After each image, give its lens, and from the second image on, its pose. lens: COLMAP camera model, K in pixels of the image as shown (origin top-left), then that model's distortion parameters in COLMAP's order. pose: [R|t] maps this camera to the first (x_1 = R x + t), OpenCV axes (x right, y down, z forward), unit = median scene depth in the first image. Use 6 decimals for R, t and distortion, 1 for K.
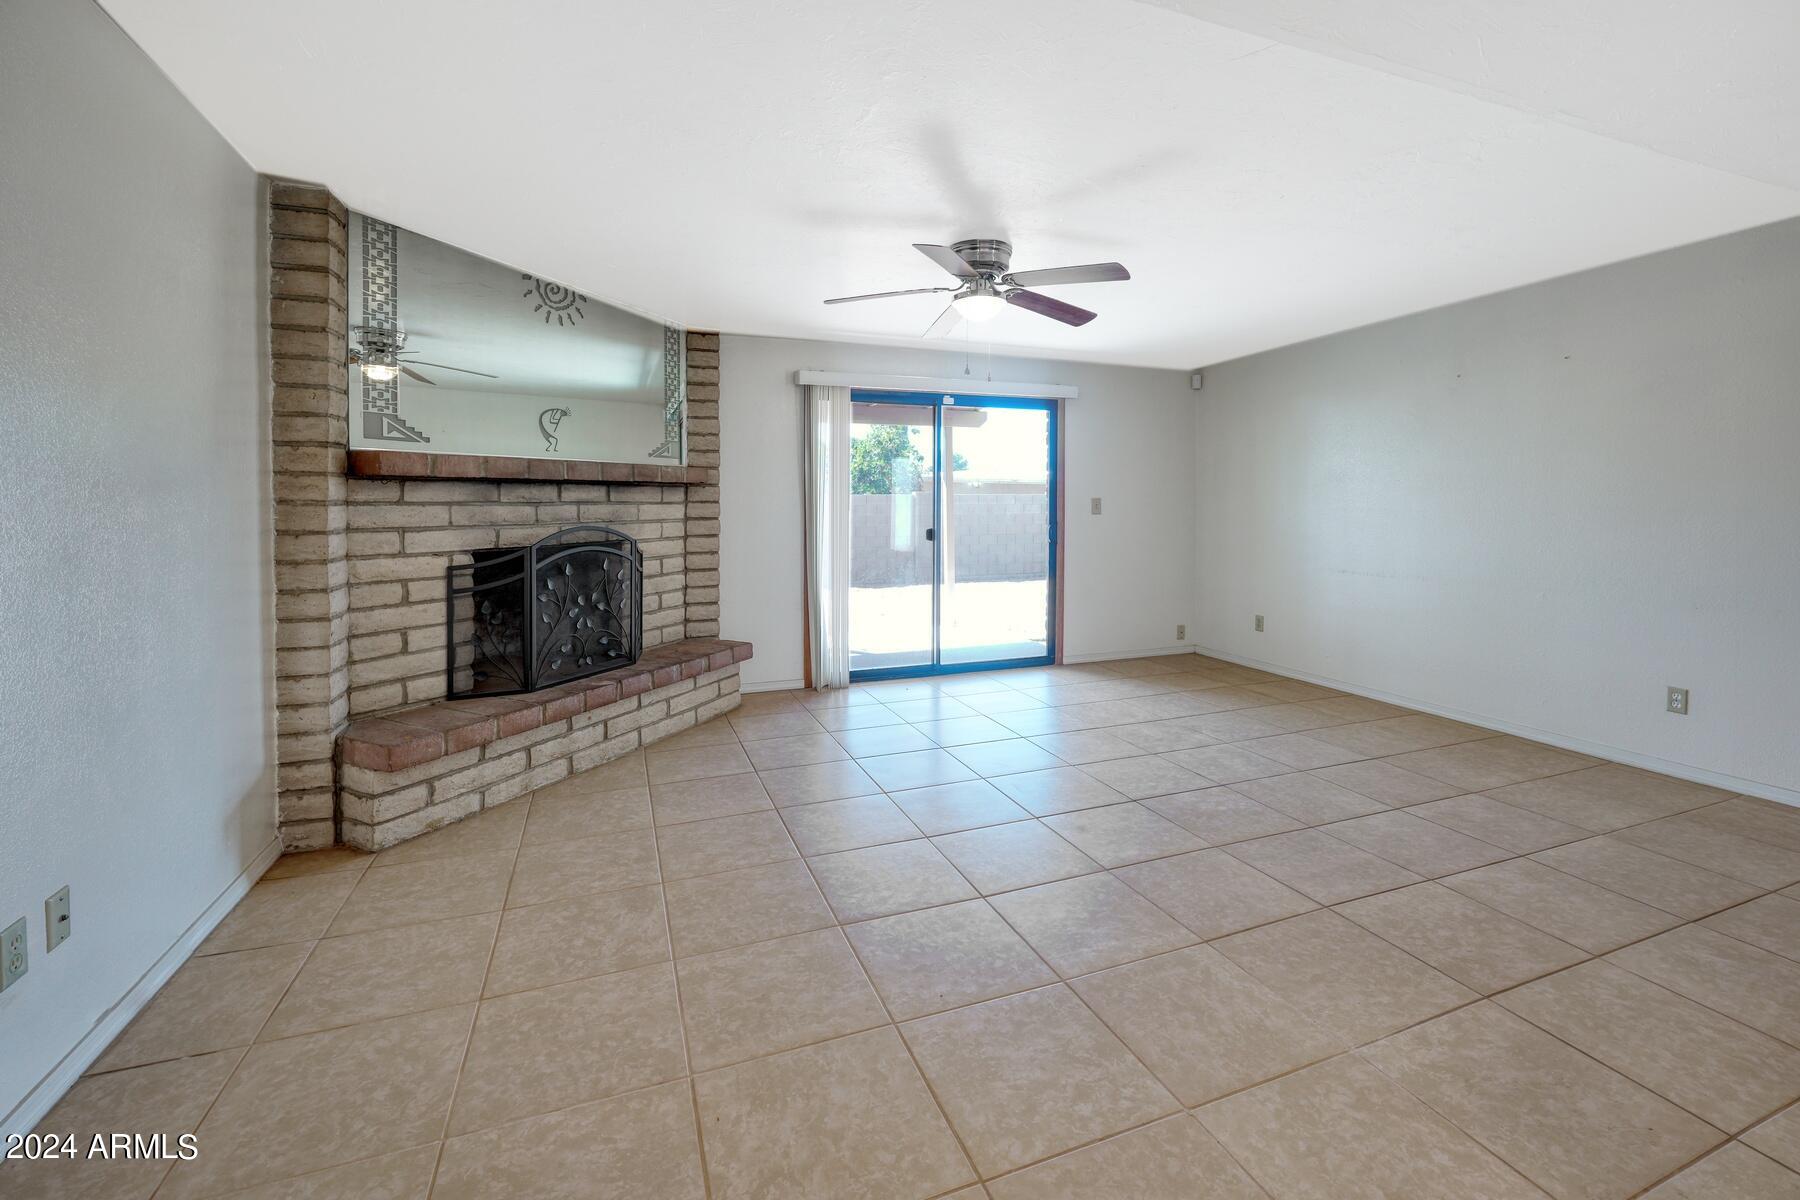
lens RADIAL K [[738.4, 0, 902.1], [0, 738.4, 561.2], [0, 0, 1]] dist [-0.002369, 0.000082]
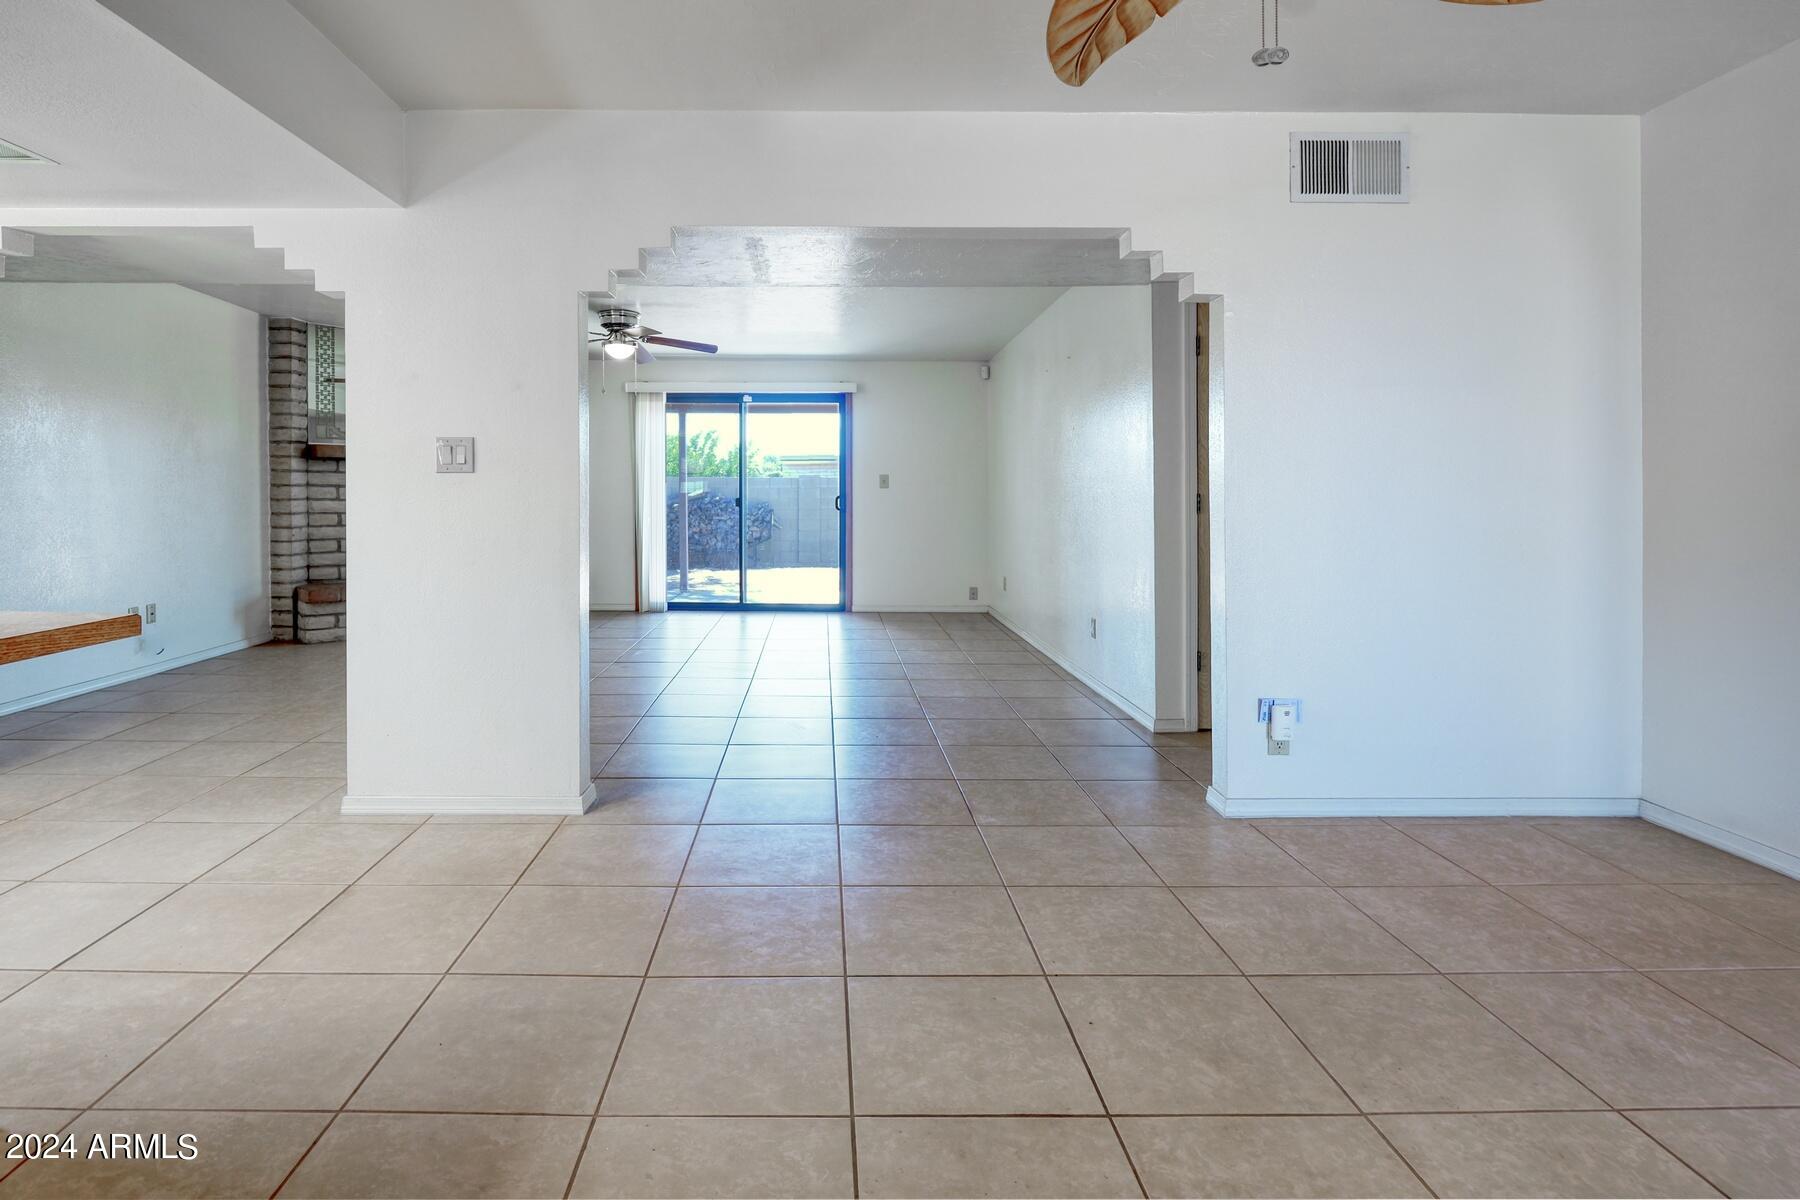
lens RADIAL K [[843.6, 0, 846.5], [0, 843.6, 577.6], [0, 0, 1]] dist [-0.011175, -0.000365]
pose [[0.940512, 0.042538, -0.337086, 1.437124], [-0.035089, 0.998987, 0.028163, 0.095516], [0.337943, -0.014659, 0.941052, -0.660212]]
